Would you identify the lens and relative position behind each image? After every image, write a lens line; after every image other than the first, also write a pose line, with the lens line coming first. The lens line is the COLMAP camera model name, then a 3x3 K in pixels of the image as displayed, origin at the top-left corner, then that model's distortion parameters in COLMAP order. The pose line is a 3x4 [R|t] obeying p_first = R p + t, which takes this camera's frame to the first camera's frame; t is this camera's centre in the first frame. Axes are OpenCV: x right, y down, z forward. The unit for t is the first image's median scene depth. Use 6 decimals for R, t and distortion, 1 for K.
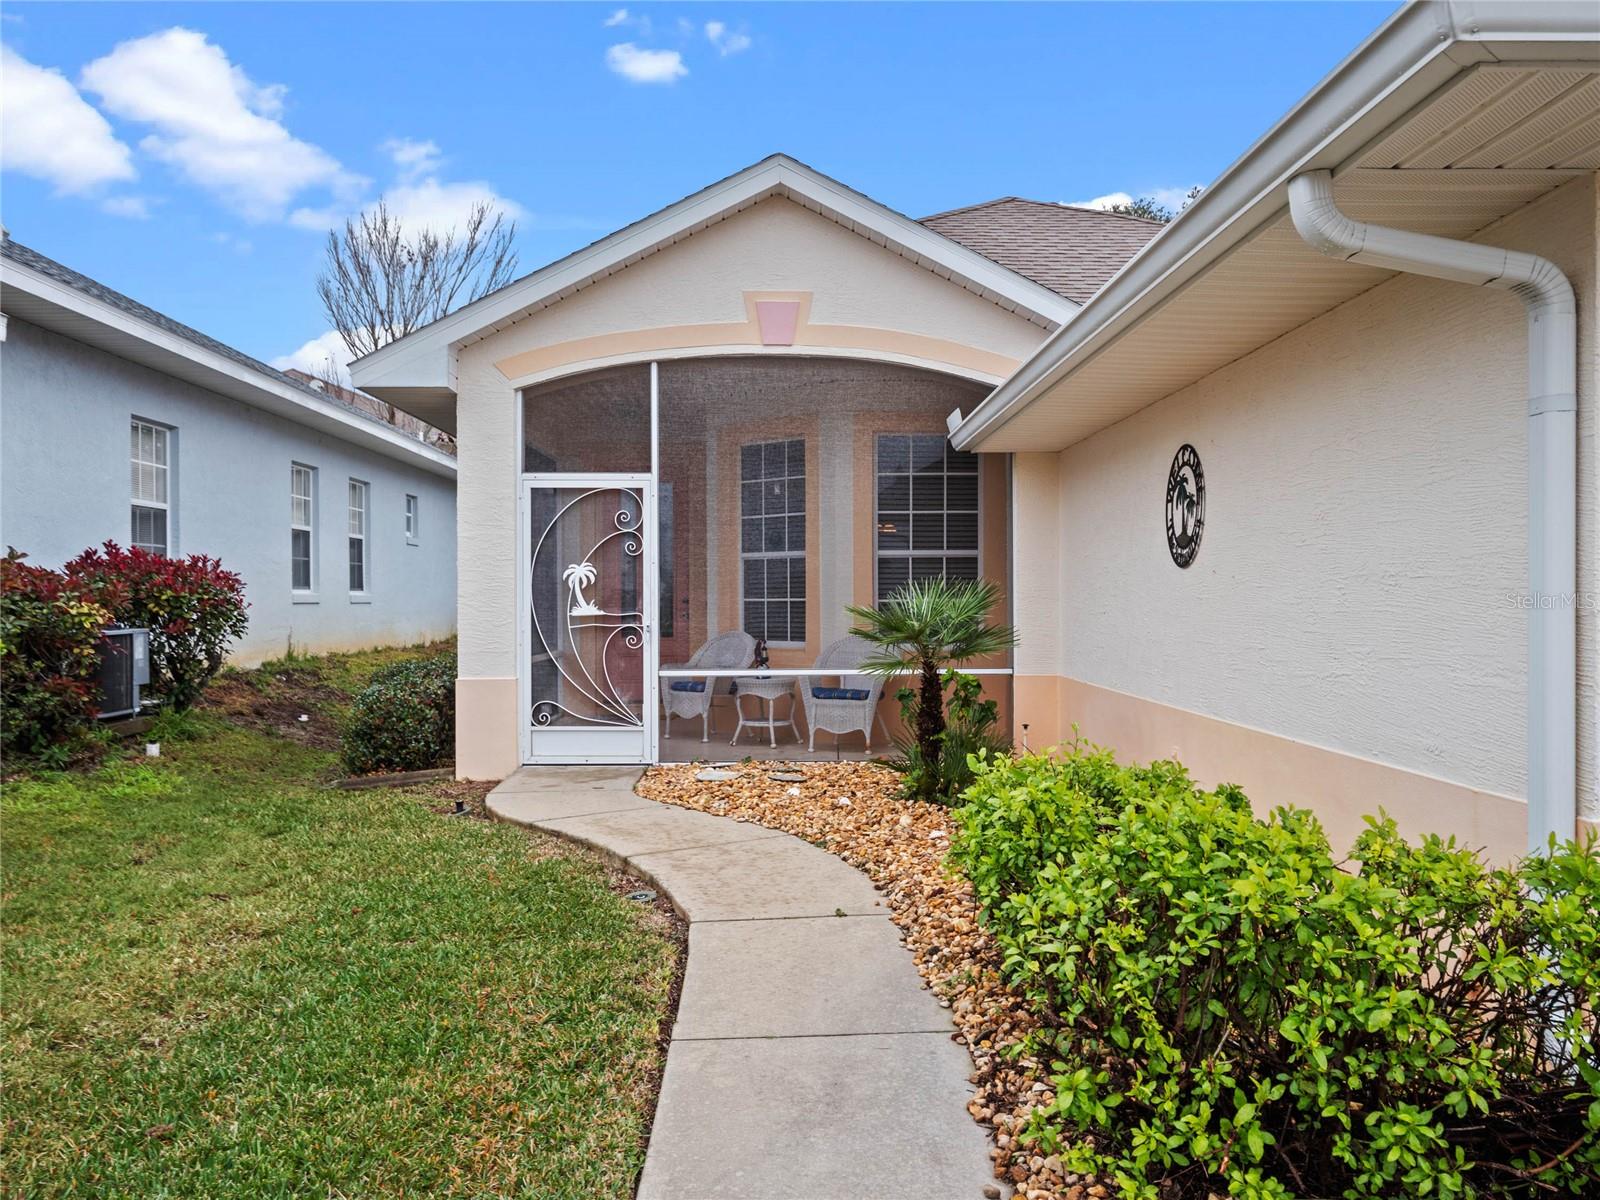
lens RADIAL K [[1297.4, 0, 806.7], [0, 1297.4, 605.6], [0, 0, 1]] dist [-0.001692, 0.004455]
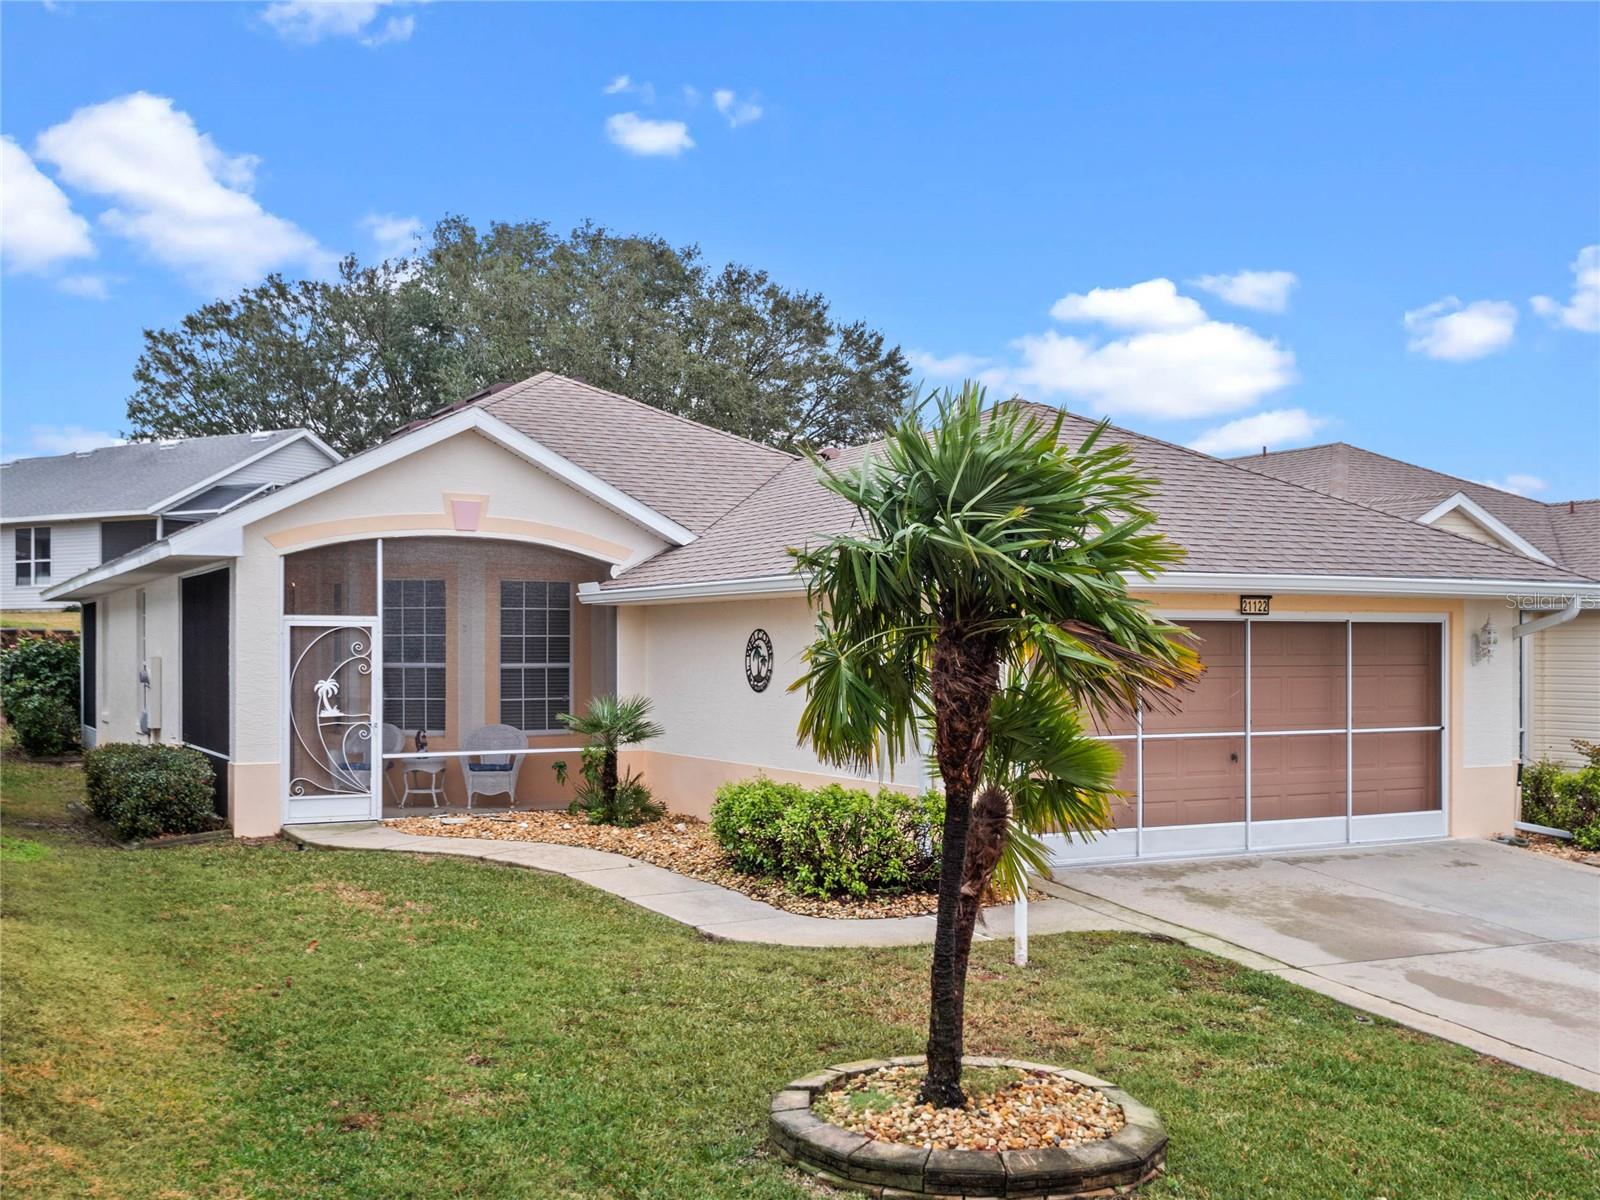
lens RADIAL K [[1669.4, 0, 804.6], [0, 1669.4, 607.5], [0, 0, 1]] dist [0.021851, 0.000000]
pose [[0.899671, 0.013081, 0.436373, -0.498787], [0.001122, 0.999478, -0.032274, -0.051243], [-0.436567, 0.029526, 0.899187, -0.861428]]
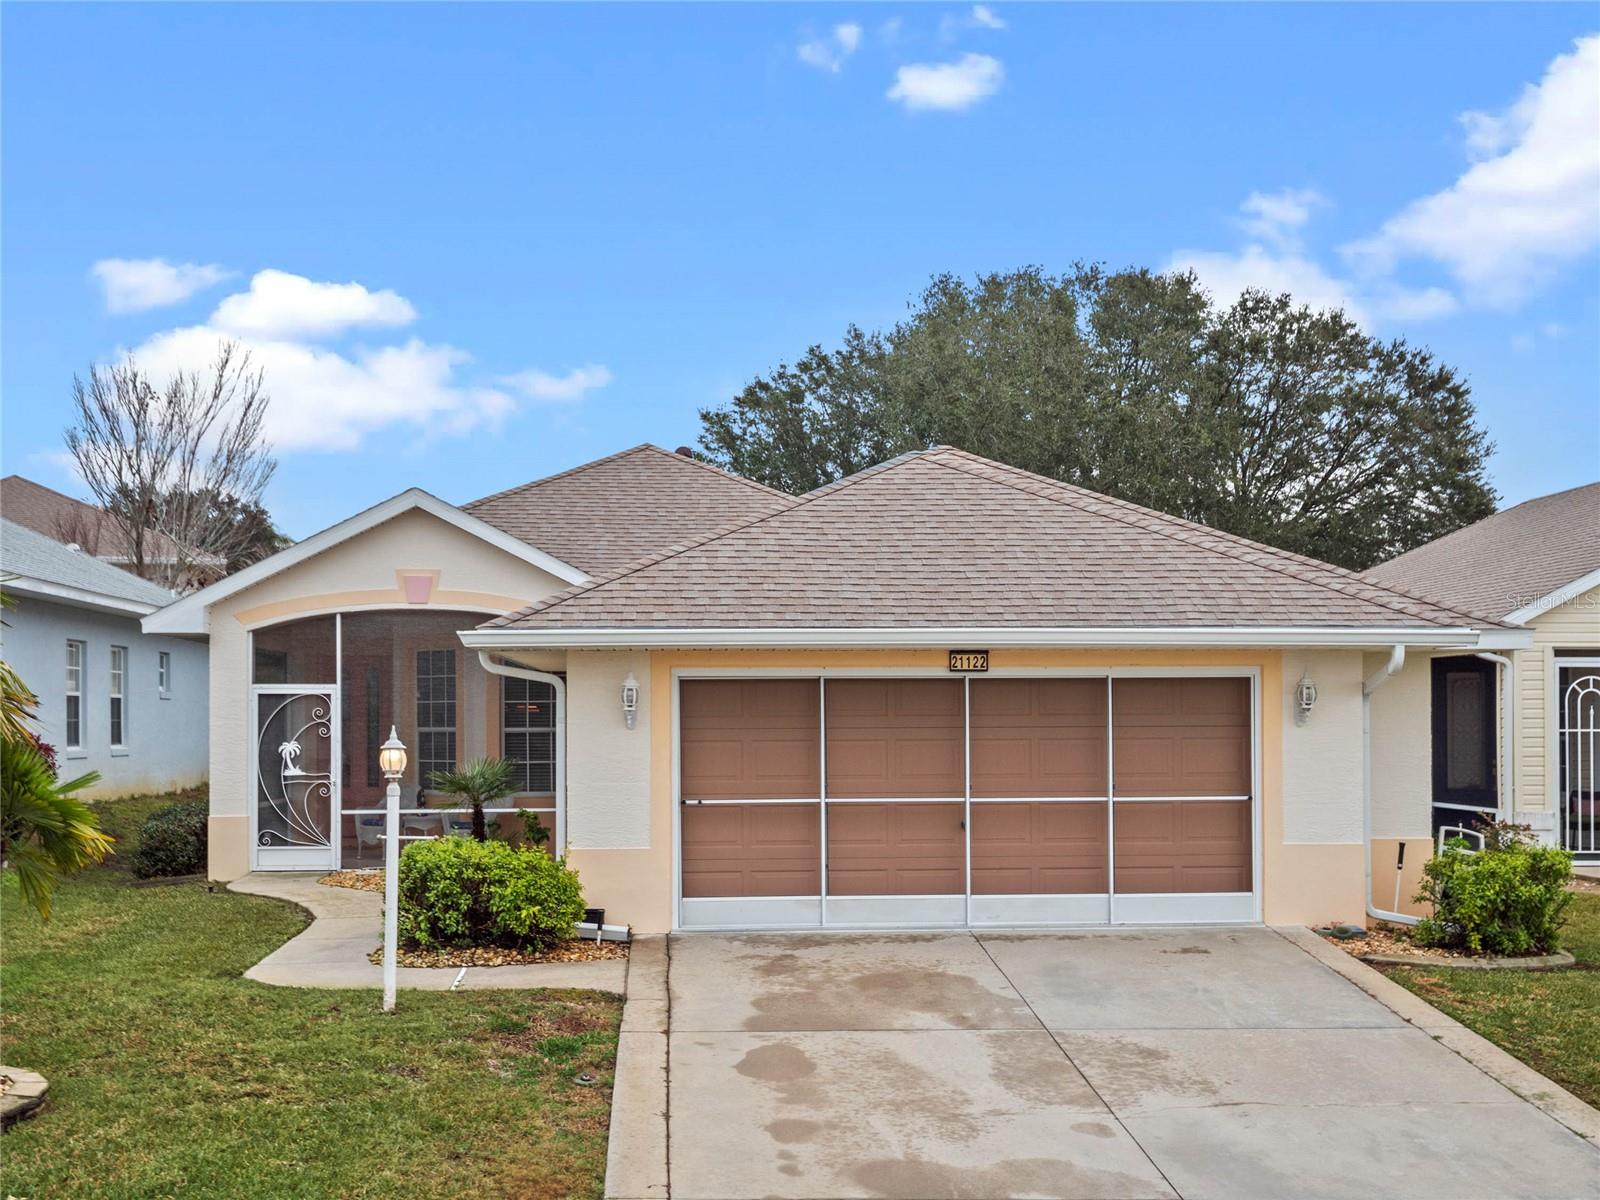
lens RADIAL K [[1757.6, 0, 758.9], [0, 1757.6, 705.9], [0, 0, 1]] dist [0.062240, 0.000000]
pose [[0.999160, -0.001449, 0.040960, 0.301480], [0.002076, 0.999881, -0.015265, -0.042131], [-0.040933, 0.015337, 0.999044, -1.144925]]
